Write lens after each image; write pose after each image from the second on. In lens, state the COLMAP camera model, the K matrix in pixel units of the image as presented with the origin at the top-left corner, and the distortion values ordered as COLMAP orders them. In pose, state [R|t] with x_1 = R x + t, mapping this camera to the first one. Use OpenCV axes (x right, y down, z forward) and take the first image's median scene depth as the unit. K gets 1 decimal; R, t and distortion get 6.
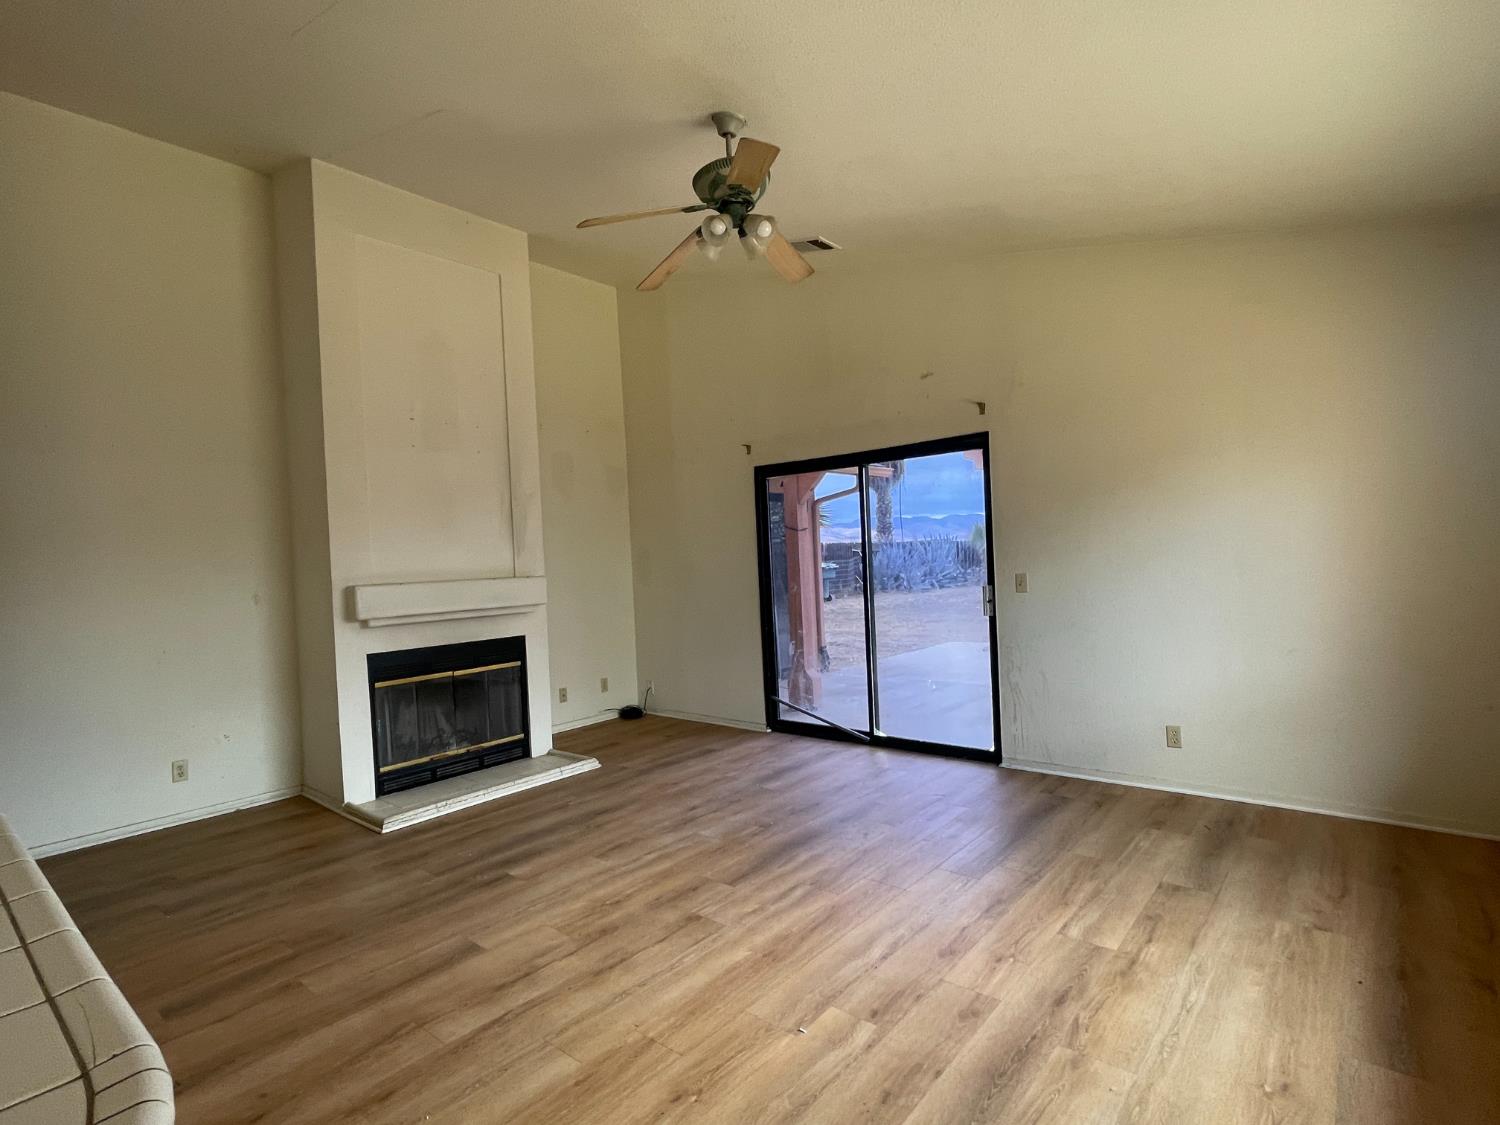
lens RADIAL K [[752.5, 0, 746.6], [0, 752.5, 569.8], [0, 0, 1]] dist [-0.016615, 0.011151]
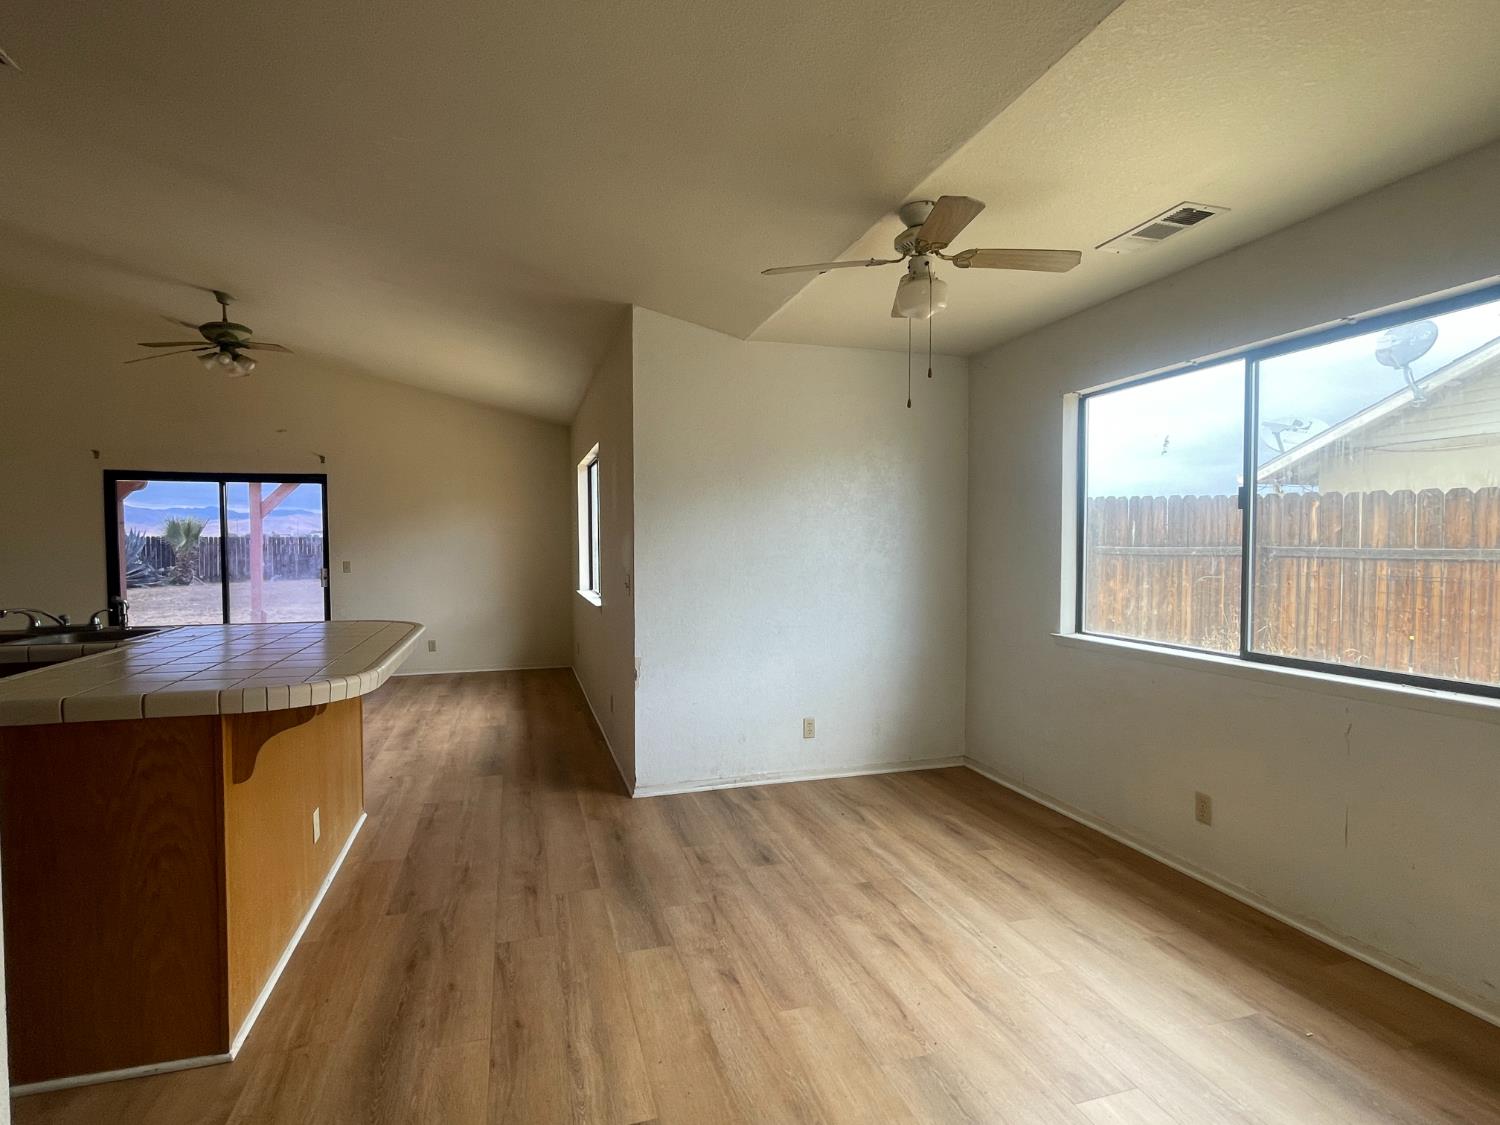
lens RADIAL K [[752.5, 0, 746.6], [0, 752.5, 569.8], [0, 0, 1]] dist [-0.016615, 0.011151]
pose [[0.539553, 0.013294, 0.841847, -0.727289], [-0.007862, 0.999911, -0.010751, 0.044689], [-0.841915, -0.000818, 0.539610, -0.850742]]
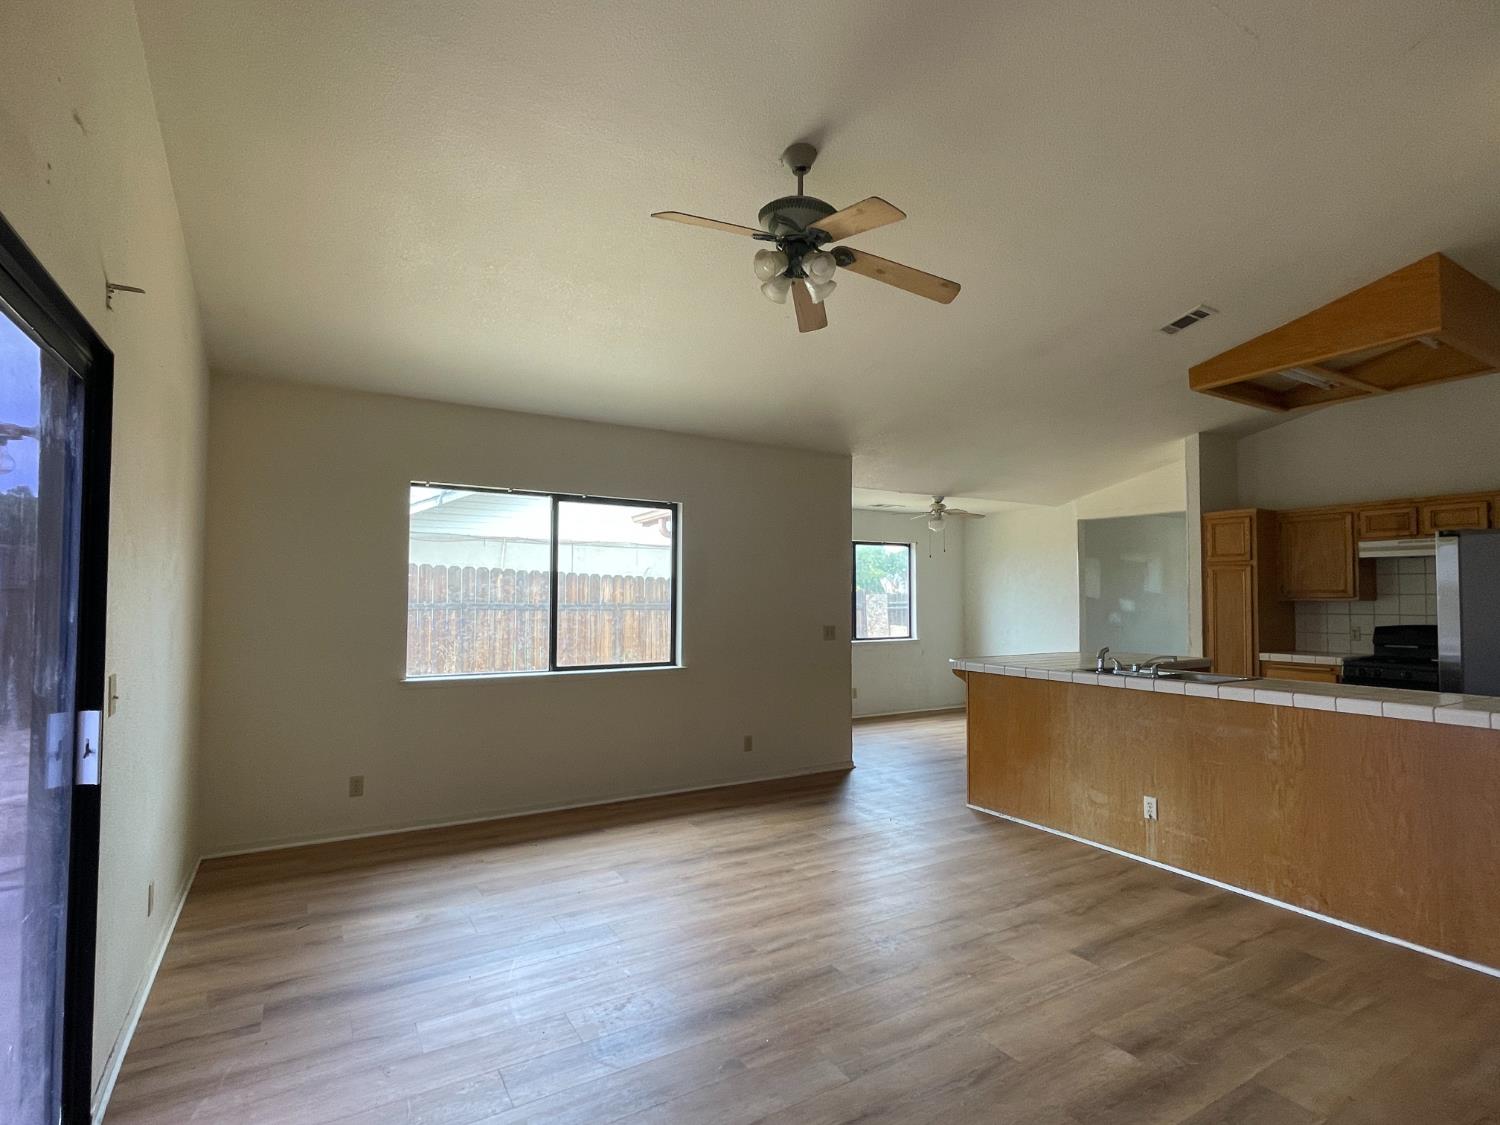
lens RADIAL K [[752.5, 0, 746.6], [0, 752.5, 569.8], [0, 0, 1]] dist [-0.016615, 0.011151]
pose [[-0.945465, 0.052978, 0.321387, -0.212587], [0.044278, 0.998429, -0.034325, -0.036416], [-0.322701, -0.018223, -0.946325, 1.686884]]
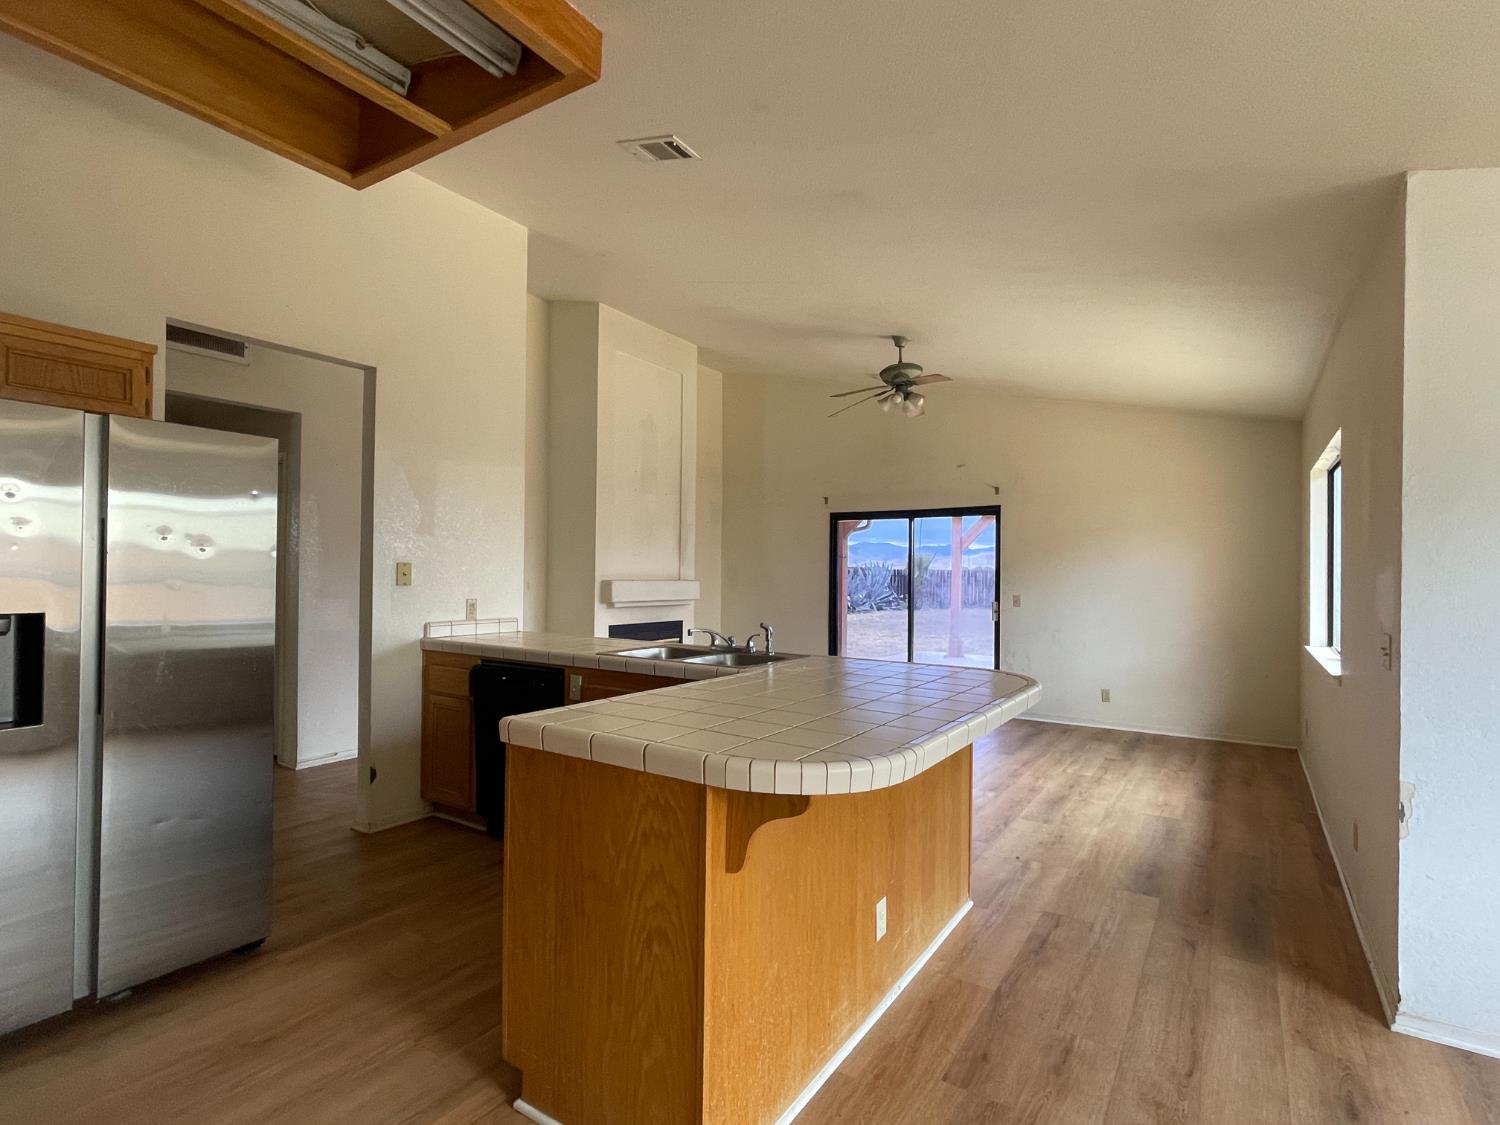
lens RADIAL K [[752.5, 0, 746.6], [0, 752.5, 569.8], [0, 0, 1]] dist [-0.016615, 0.011151]
pose [[0.991707, 0.056255, 0.115557, -0.509716], [-0.053514, 0.998210, -0.026691, 0.031485], [-0.116852, 0.020286, 0.992942, -0.678021]]
